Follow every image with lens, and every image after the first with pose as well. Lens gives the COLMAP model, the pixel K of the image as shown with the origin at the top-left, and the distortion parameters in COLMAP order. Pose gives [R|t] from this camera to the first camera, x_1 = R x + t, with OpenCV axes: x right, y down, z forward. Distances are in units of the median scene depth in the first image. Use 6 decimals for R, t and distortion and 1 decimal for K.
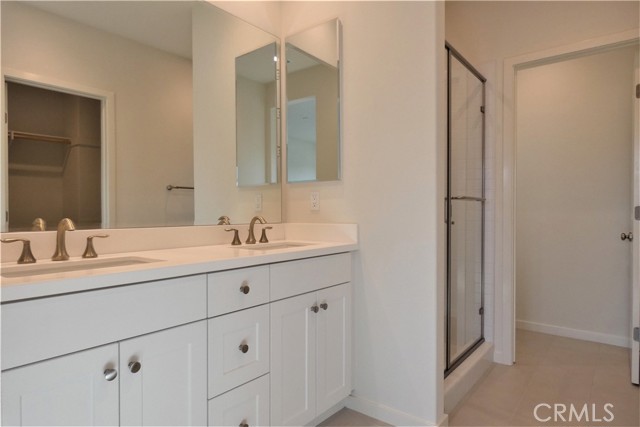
lens RADIAL K [[384.0, 0, 317.1], [0, 384.0, 214.4], [0, 0, 1]] dist [-0.003006, 0.001642]
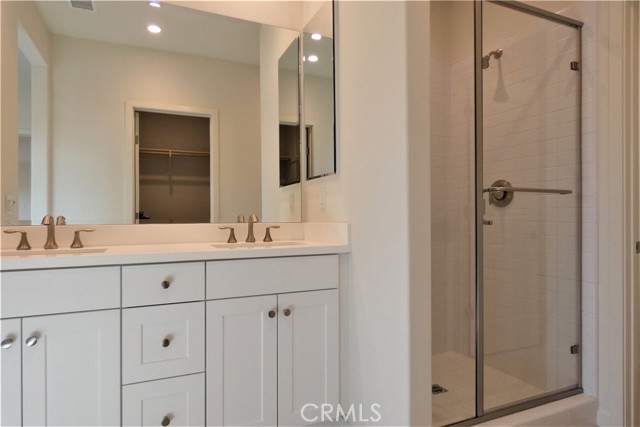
lens RADIAL K [[384.0, 0, 314.5], [0, 384.0, 212.5], [0, 0, 1]] dist [-0.003006, 0.001642]
pose [[0.887936, -0.006265, -0.459925, 0.417547], [0.000258, 0.999914, -0.013123, 0.011921], [0.459968, 0.011534, 0.887861, 0.181977]]
